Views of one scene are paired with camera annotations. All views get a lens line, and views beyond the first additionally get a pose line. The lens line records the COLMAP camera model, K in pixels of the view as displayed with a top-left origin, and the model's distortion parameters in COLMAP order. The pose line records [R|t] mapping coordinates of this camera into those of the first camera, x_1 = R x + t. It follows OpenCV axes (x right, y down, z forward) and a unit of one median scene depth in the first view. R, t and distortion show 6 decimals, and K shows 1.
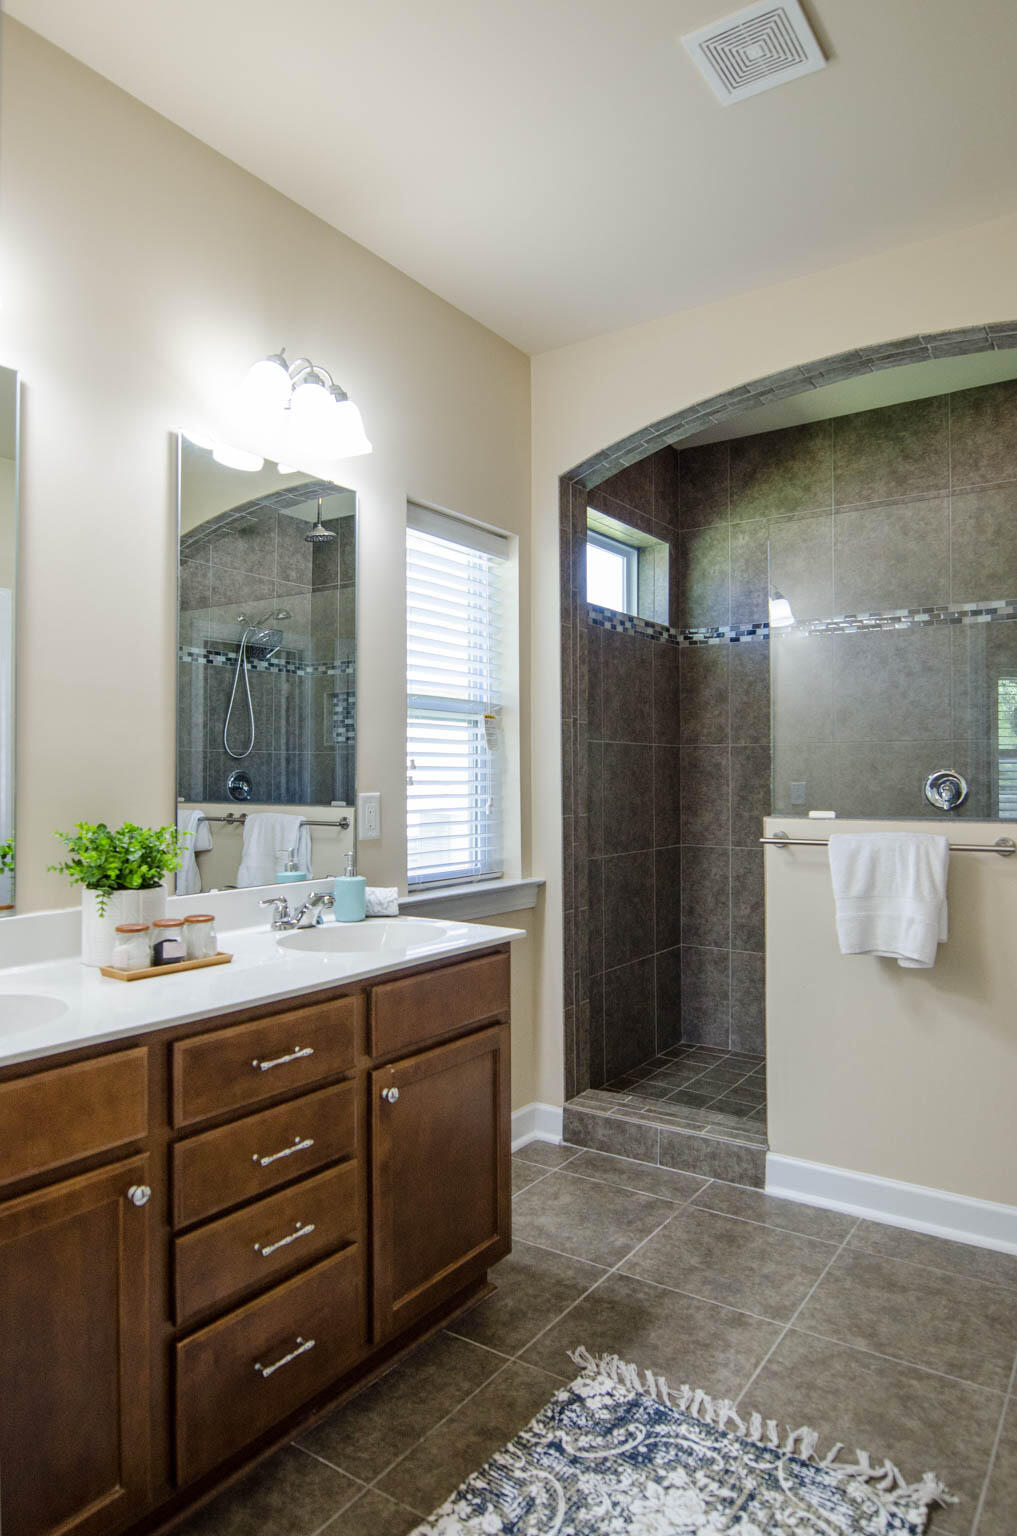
lens RADIAL K [[941.7, 0, 508.5], [0, 941.7, 768.0], [0, 0, 1]] dist [-0.006673, -0.003068]
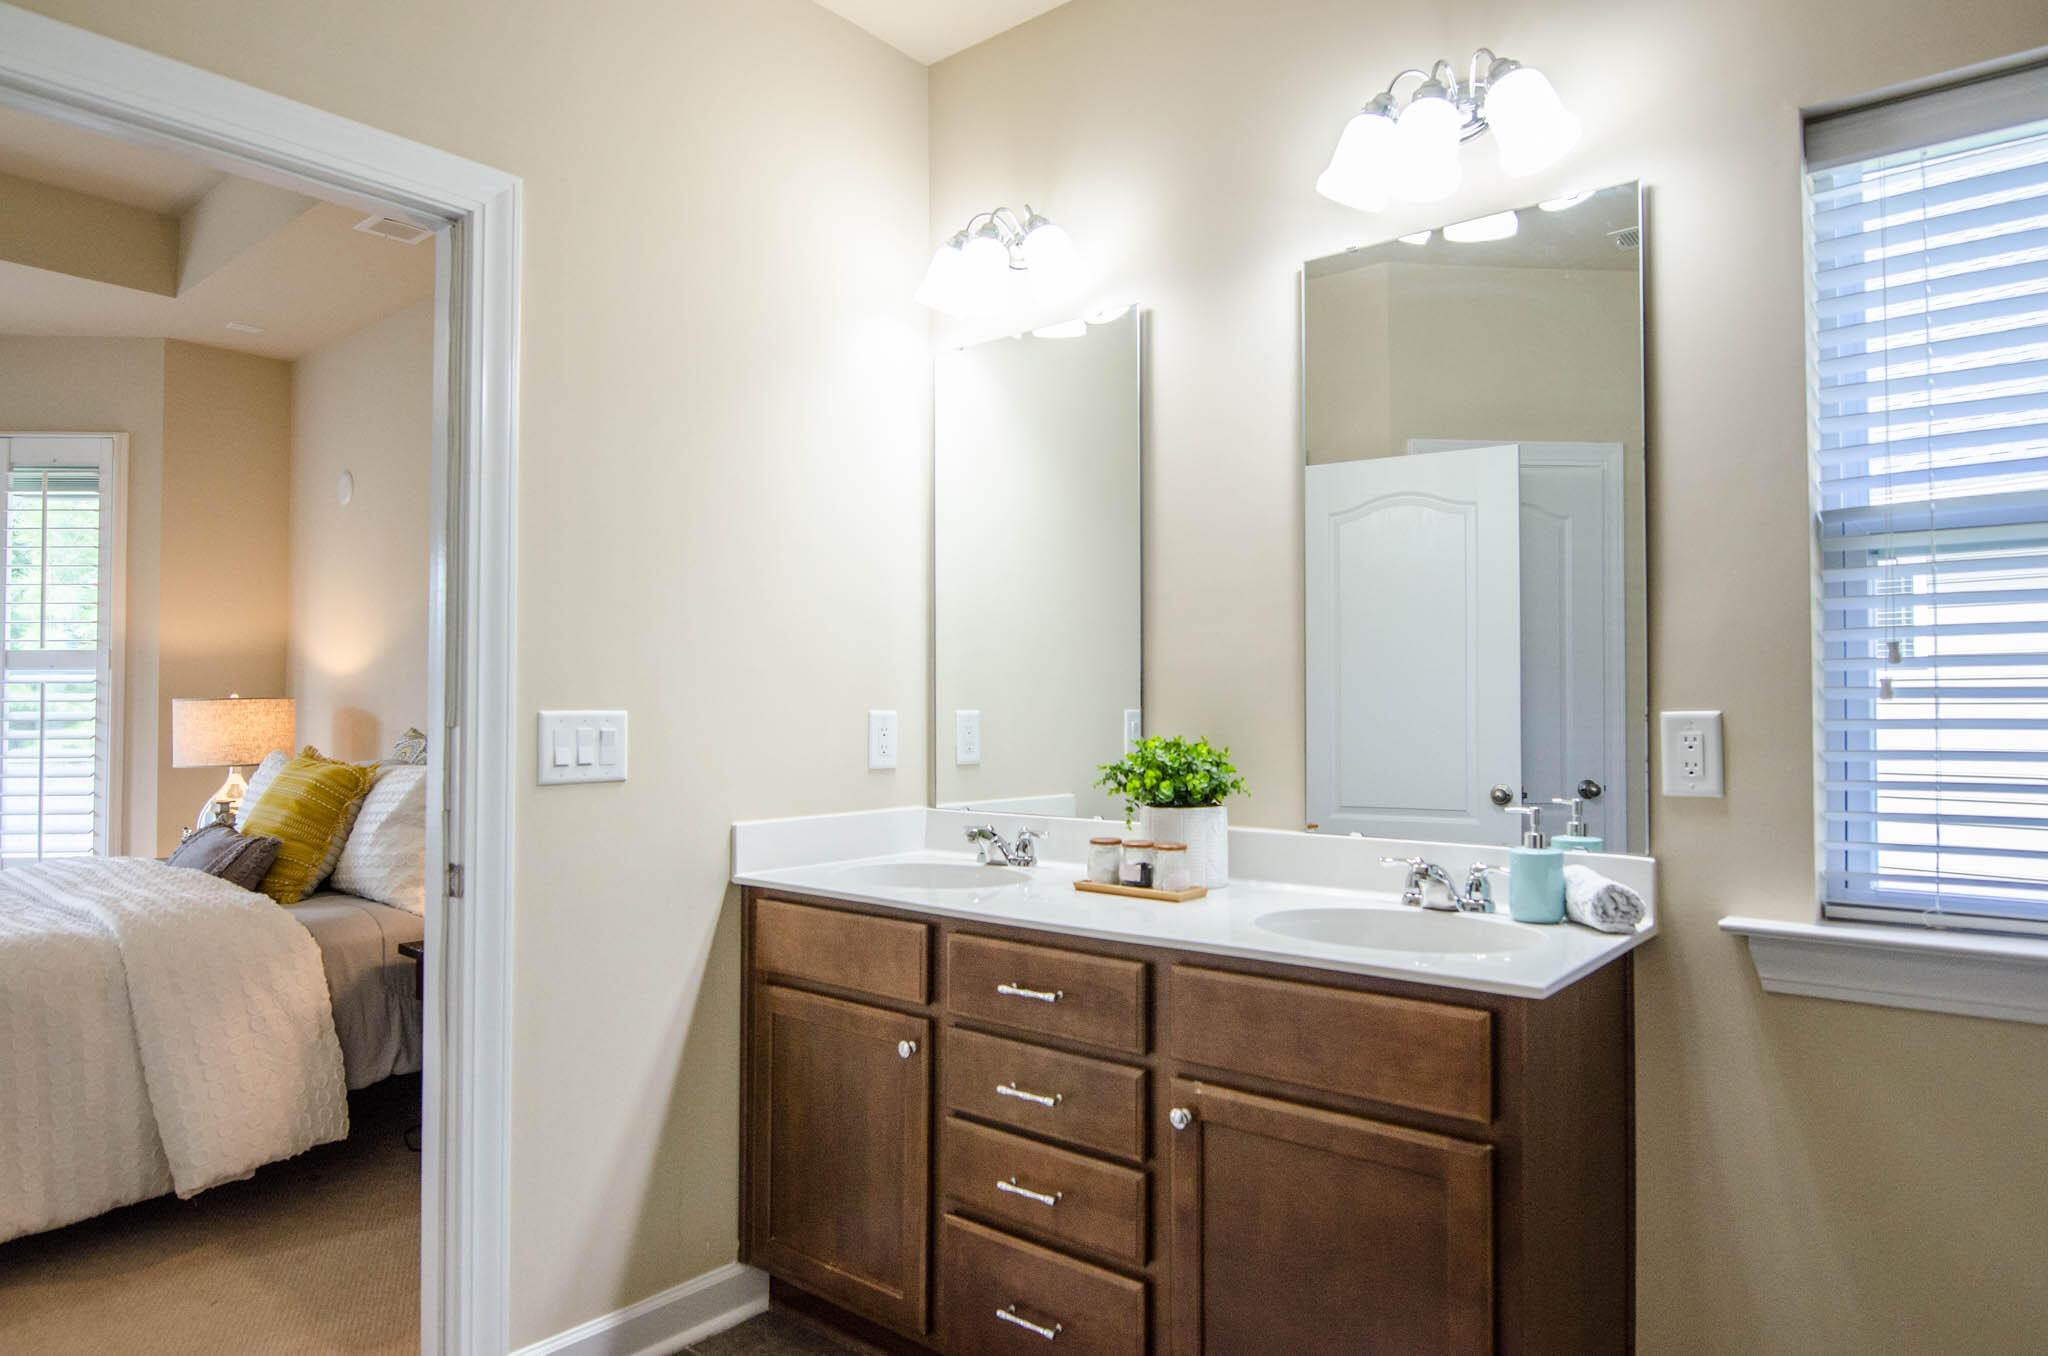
lens RADIAL K [[1244.3, 0, 1068.2], [0, 1244.3, 675.9], [0, 0, 1]] dist [-0.000502, -0.000547]
pose [[-0.070727, -0.024708, -0.997190, 0.499301], [0.014224, 0.999567, -0.025776, 0.015920], [0.997394, -0.016007, -0.070344, 0.576560]]
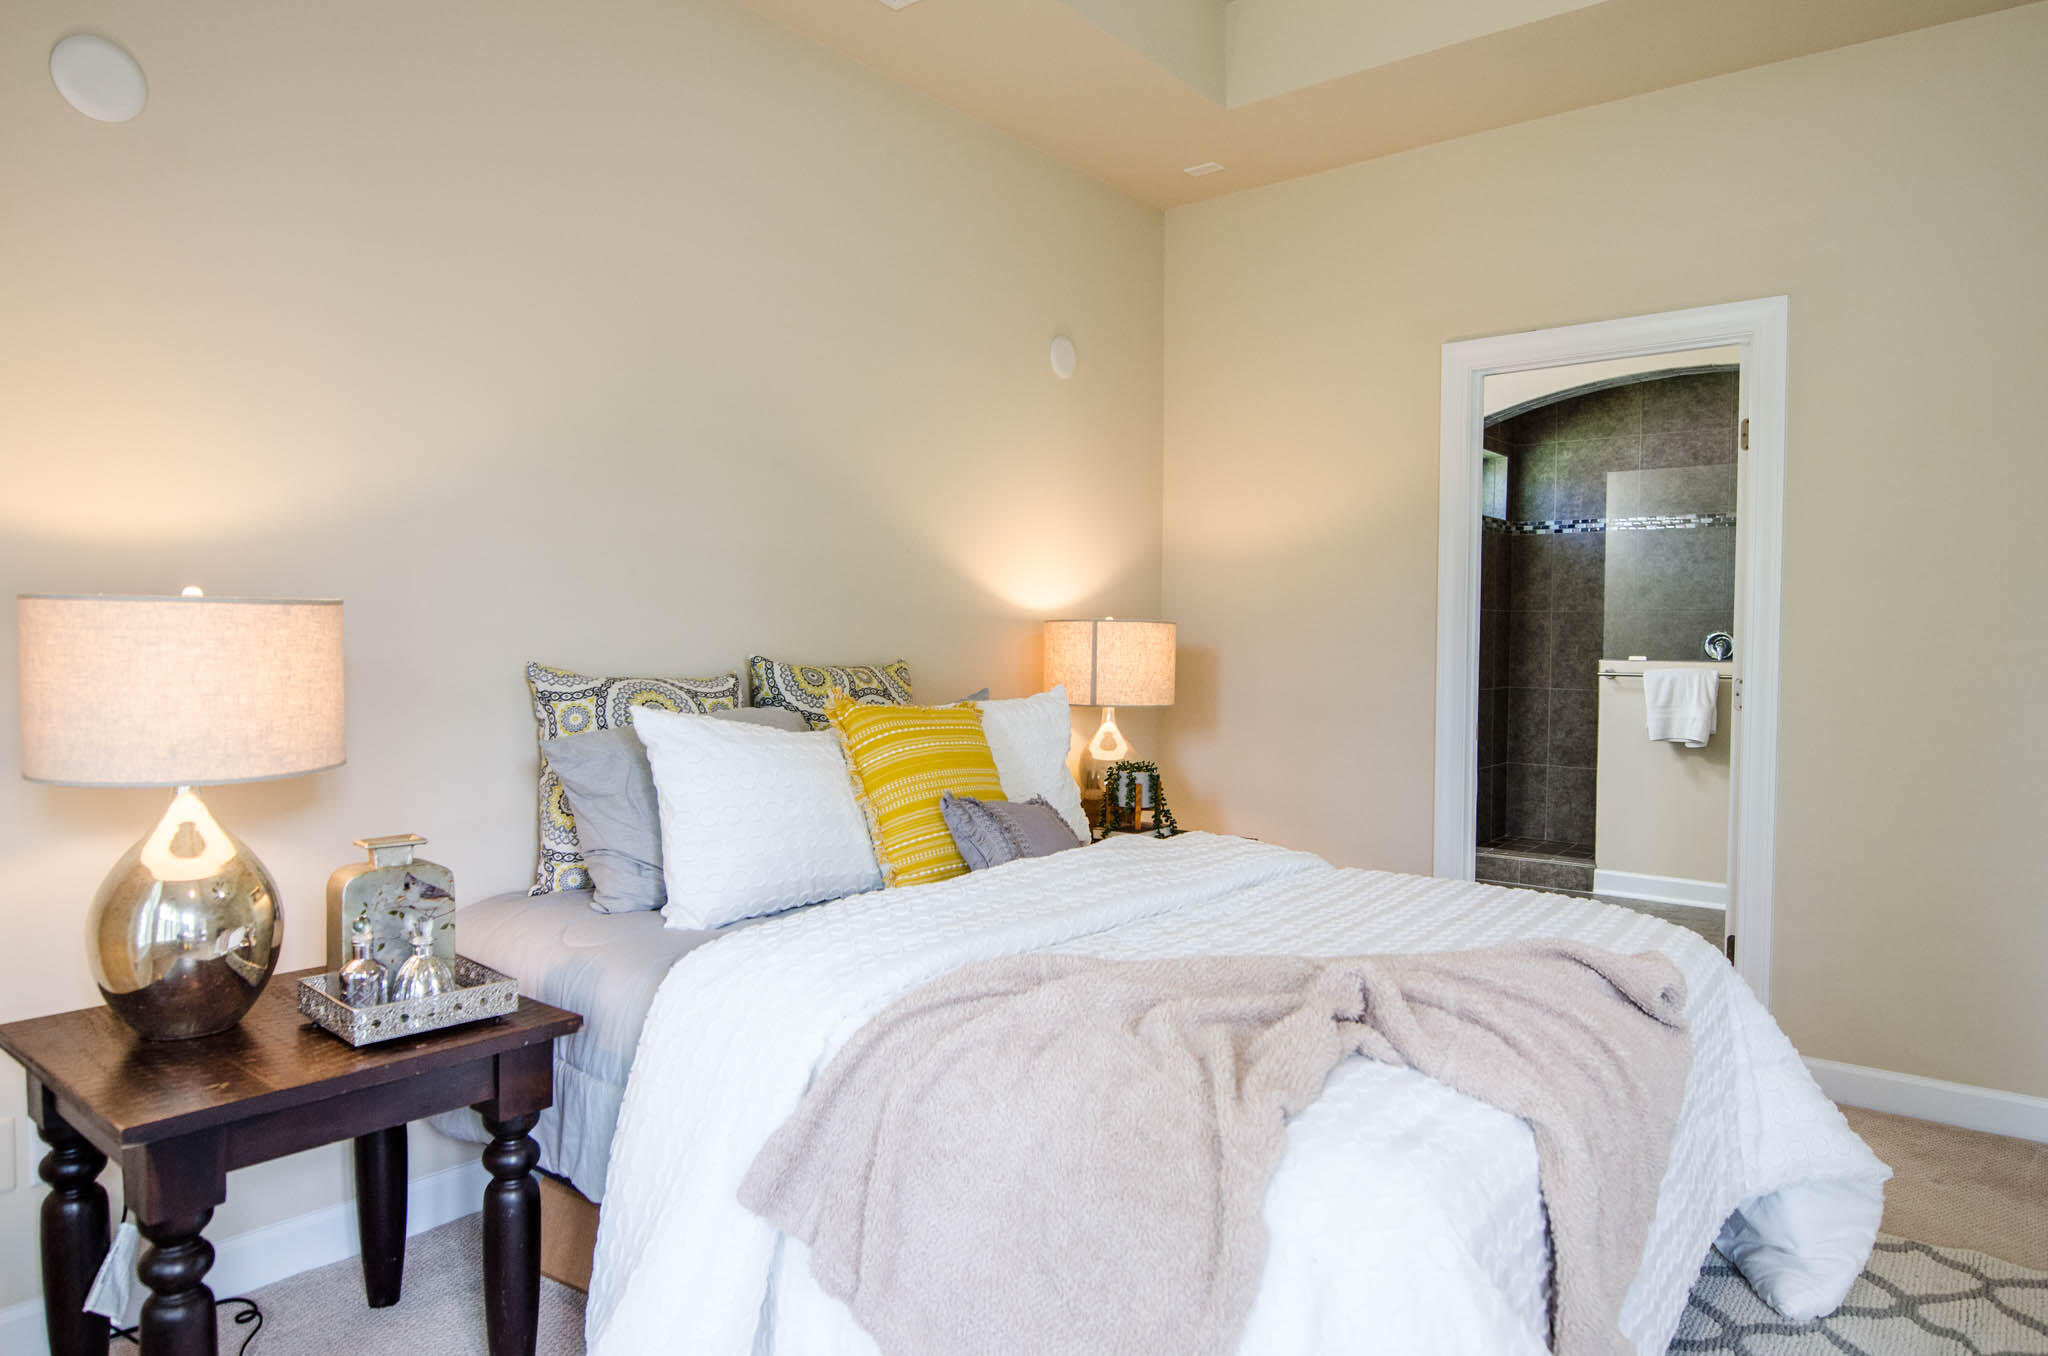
lens RADIAL K [[1255.6, 0, 1020.7], [0, 1255.6, 682.2], [0, 0, 1]] dist [-0.006673, -0.003068]
pose [[0.996810, 0.014367, -0.078512, -0.476906], [-0.010760, 0.998875, 0.046177, 0.002536], [0.079087, -0.045185, 0.995843, -1.056400]]
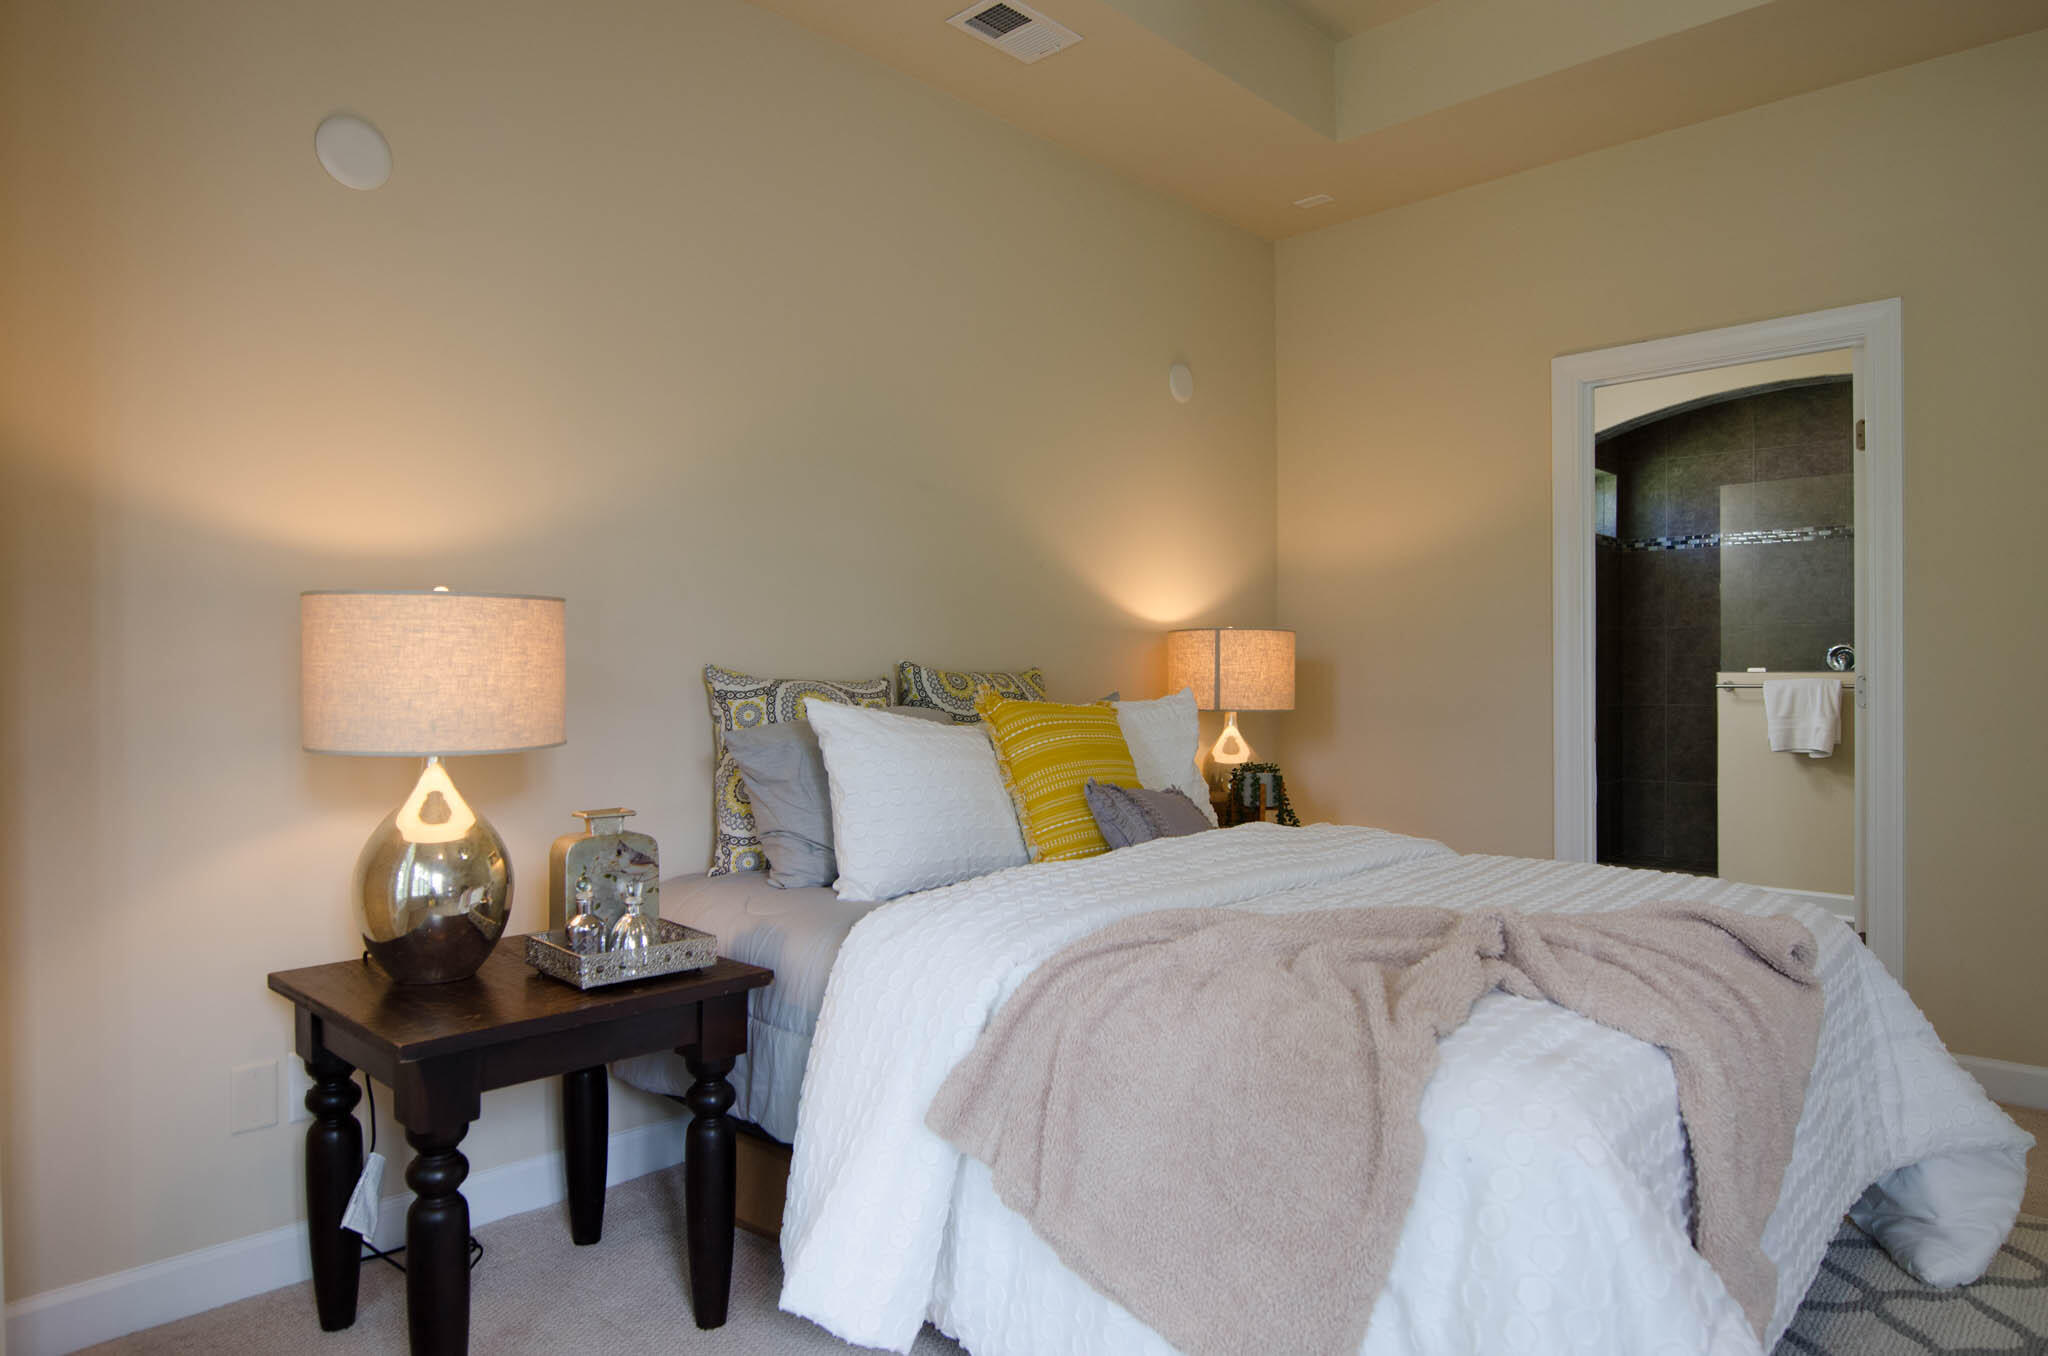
lens RADIAL K [[1234.9, 0, 1025.5], [0, 1234.9, 681.7], [0, 0, 1]] dist [-0.004565, -0.005426]
pose [[0.987807, 0.000748, -0.155683, -0.497621], [0.001804, 0.999866, 0.016249, 0.029113], [0.155675, -0.016332, 0.987673, -1.104429]]
